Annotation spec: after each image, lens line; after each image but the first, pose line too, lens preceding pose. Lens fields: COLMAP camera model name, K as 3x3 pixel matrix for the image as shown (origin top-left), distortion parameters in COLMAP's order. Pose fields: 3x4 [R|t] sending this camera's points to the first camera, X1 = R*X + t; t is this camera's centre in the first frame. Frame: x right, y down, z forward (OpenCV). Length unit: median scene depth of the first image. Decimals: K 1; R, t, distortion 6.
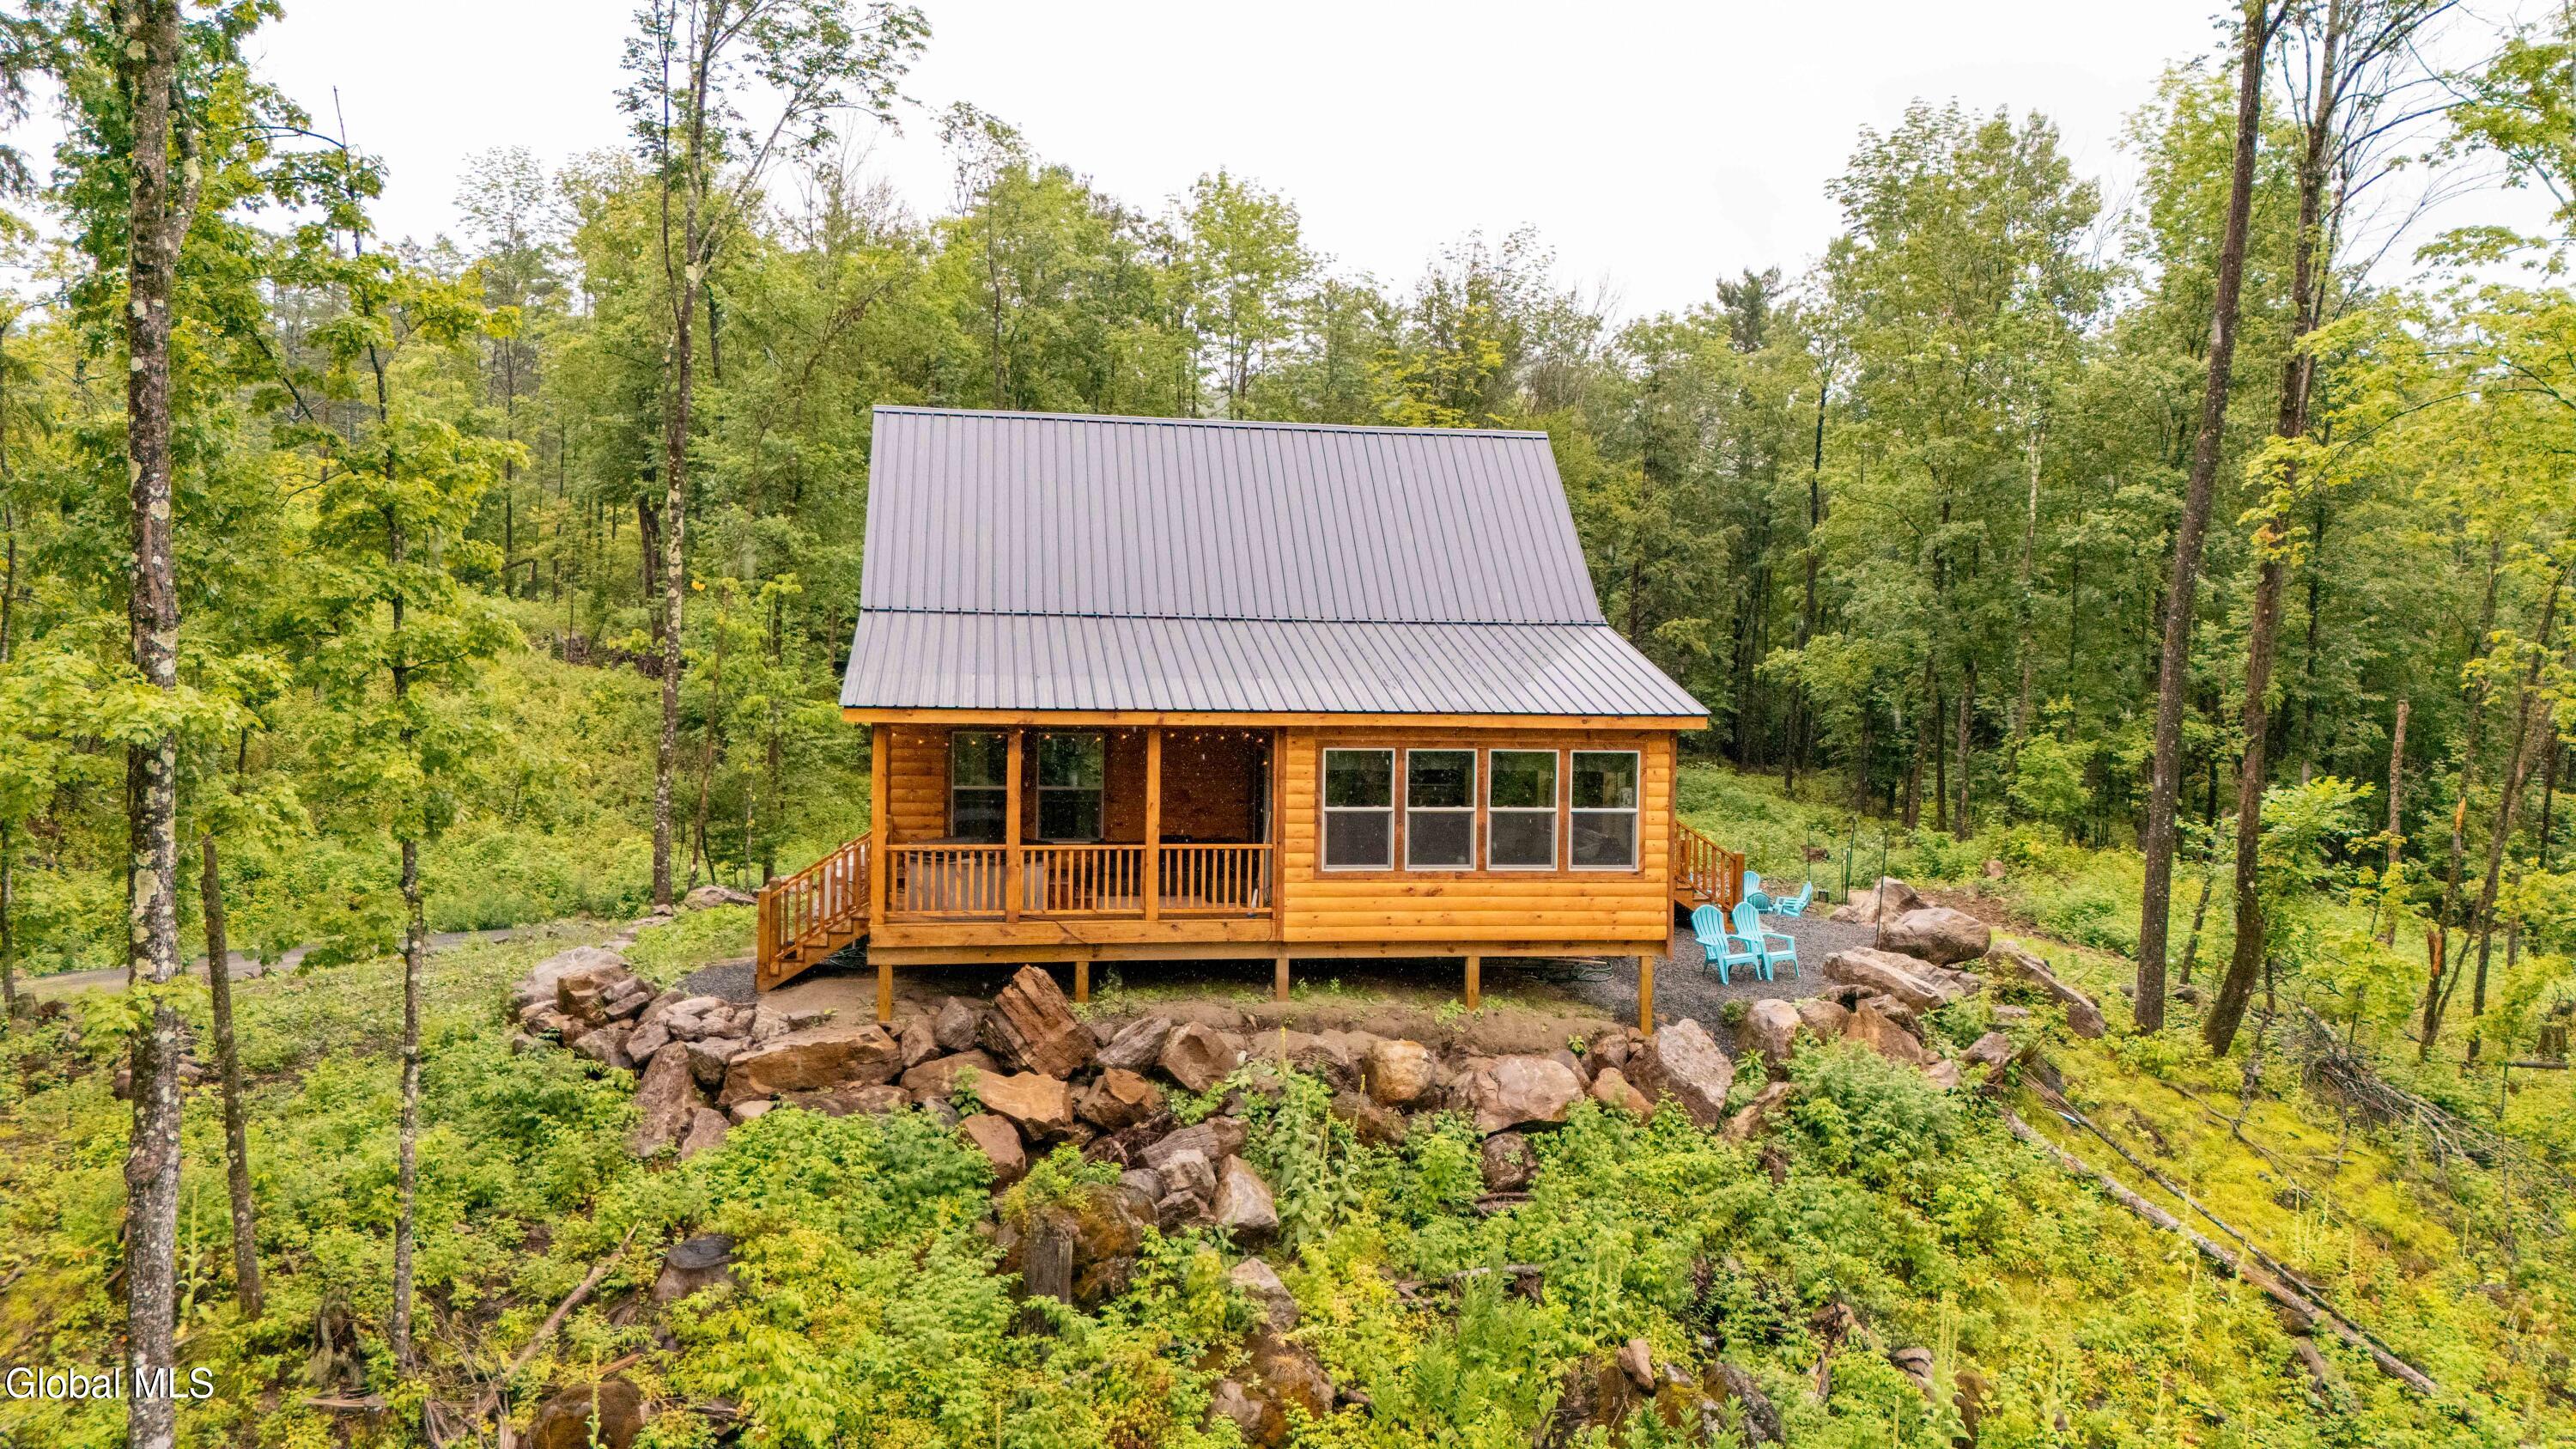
lens RADIAL K [[1890.1, 0, 1294.1], [0, 1890.1, 708.0], [0, 0, 1]] dist [0.067596, -0.061060]
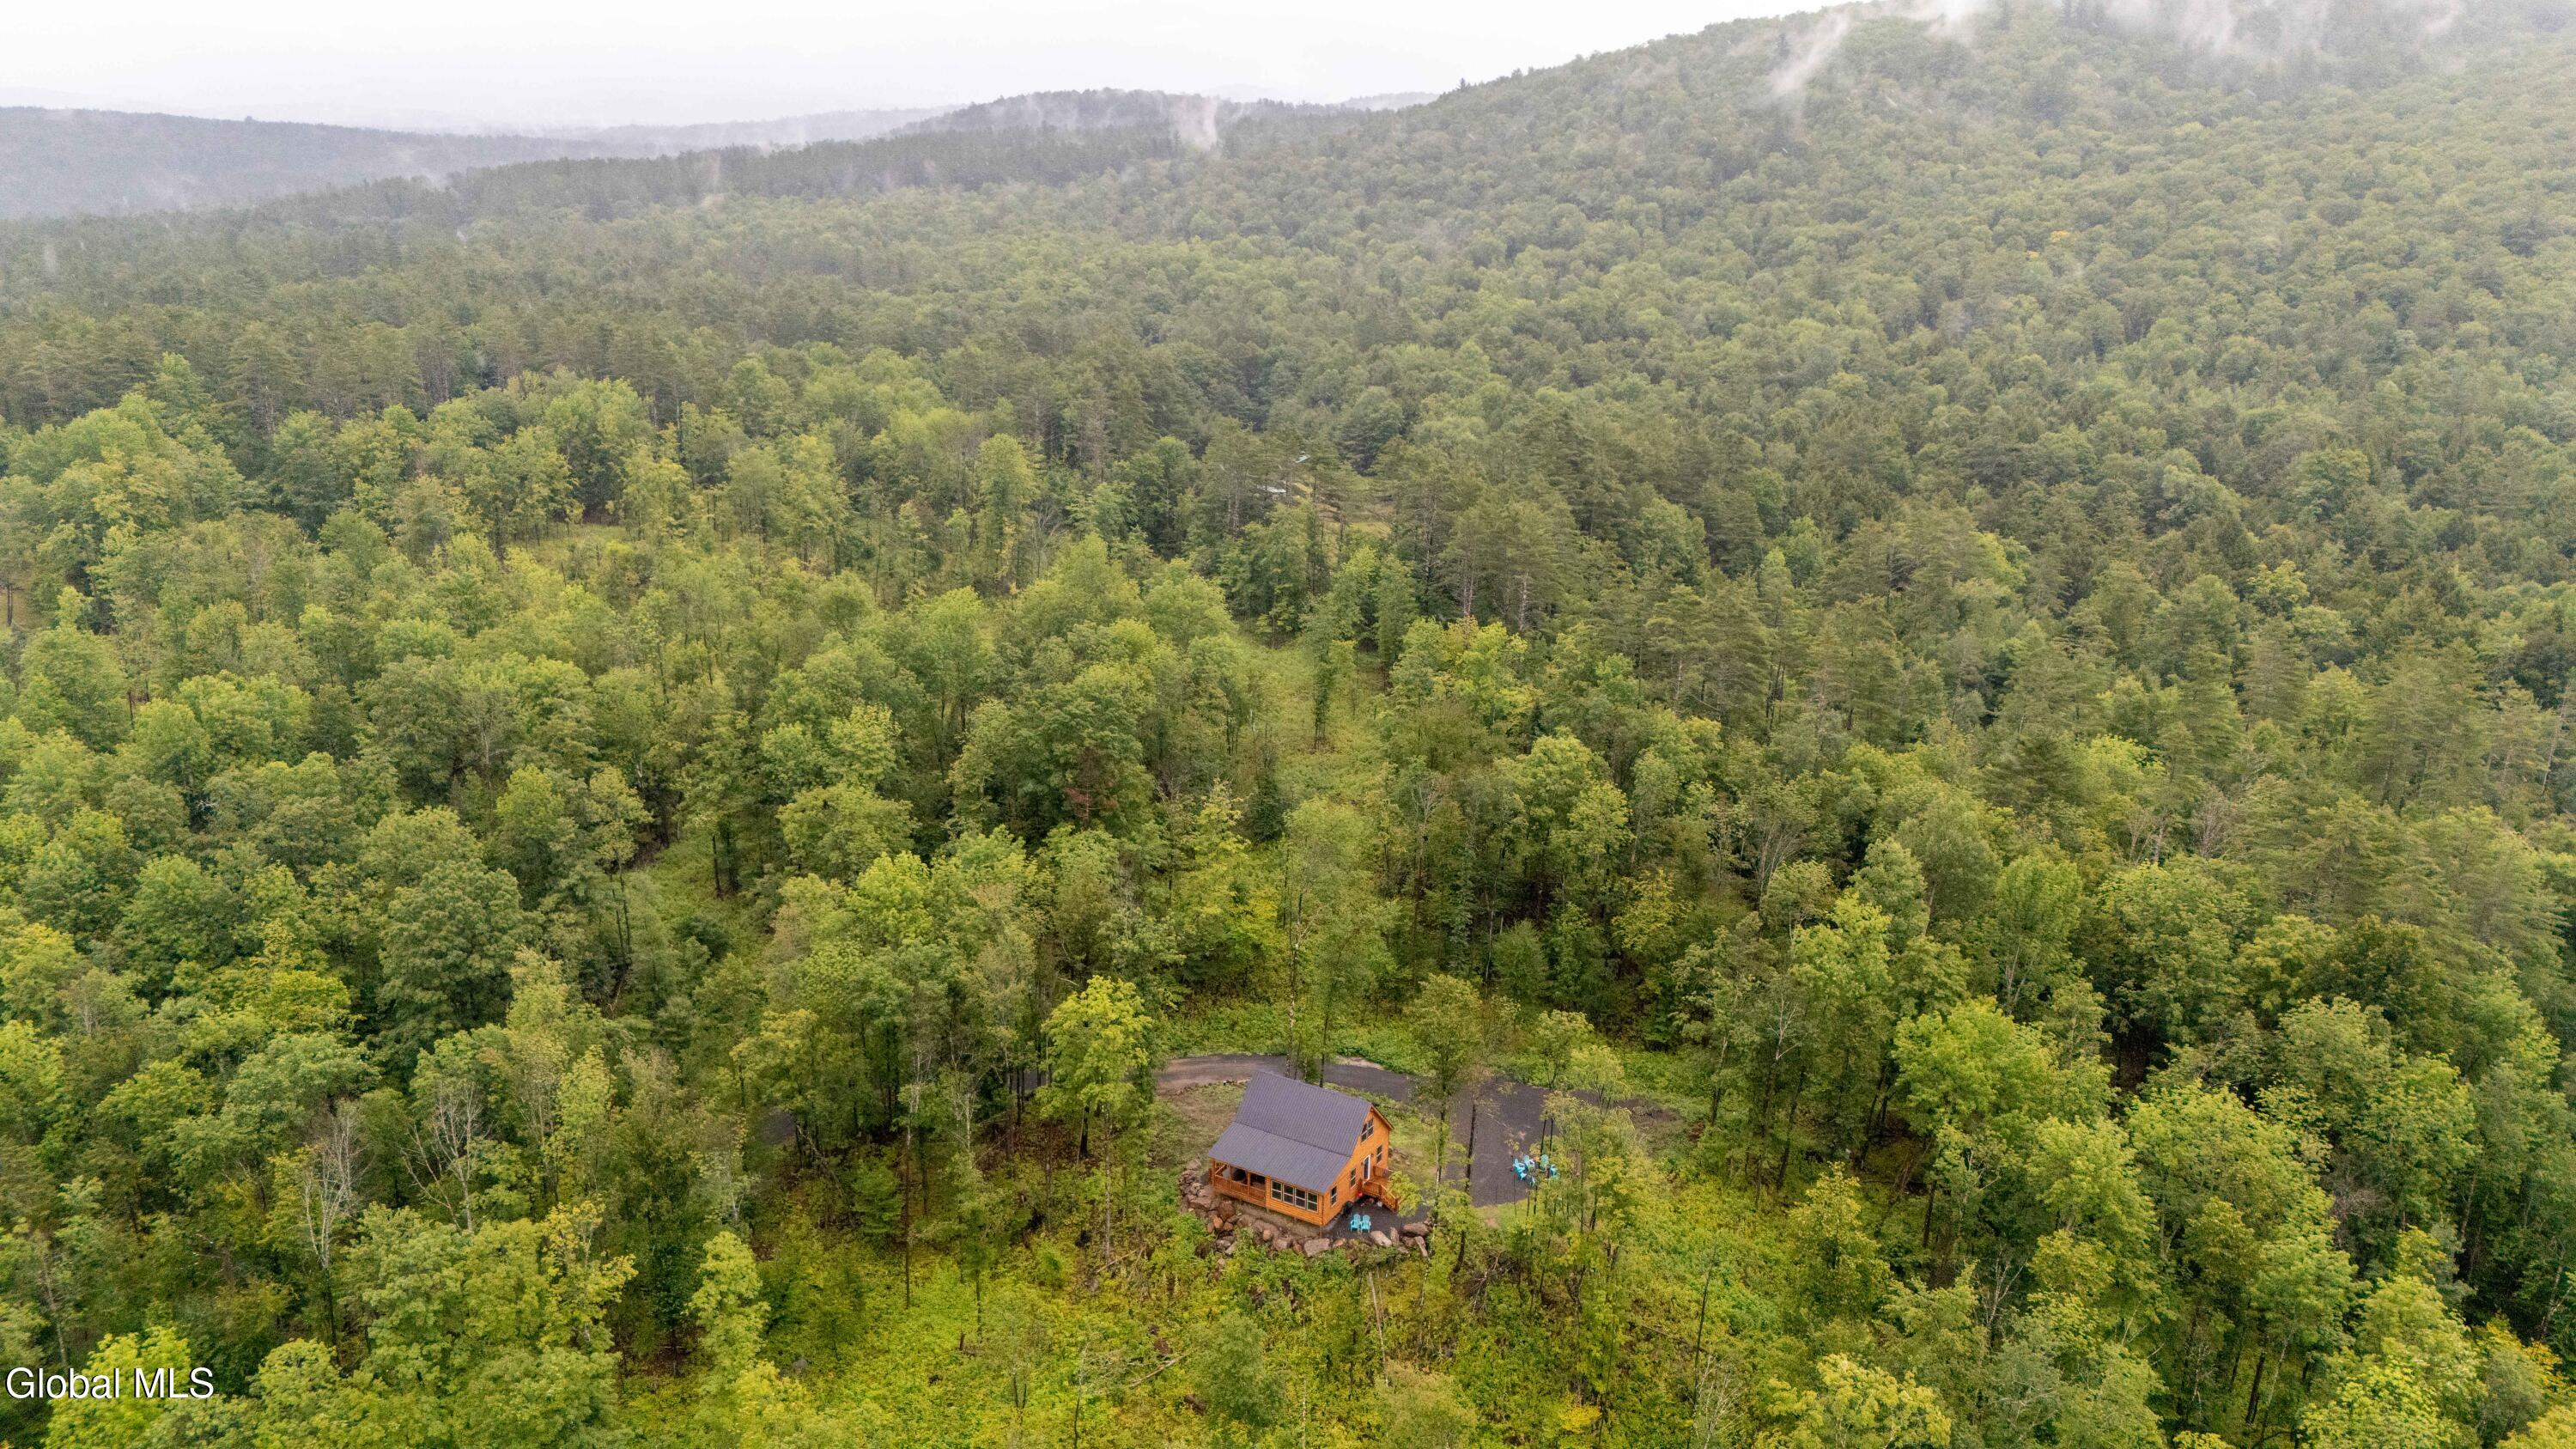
lens RADIAL K [[1890.1, 0, 1291.9], [0, 1890.1, 713.9], [0, 0, 1]] dist [0.067596, -0.061060]
pose [[0.768895, 0.173808, -0.615298, 3.590369], [-0.029067, 0.970850, 0.237920, -2.913190], [0.638714, -0.165050, 0.751534, -3.346170]]
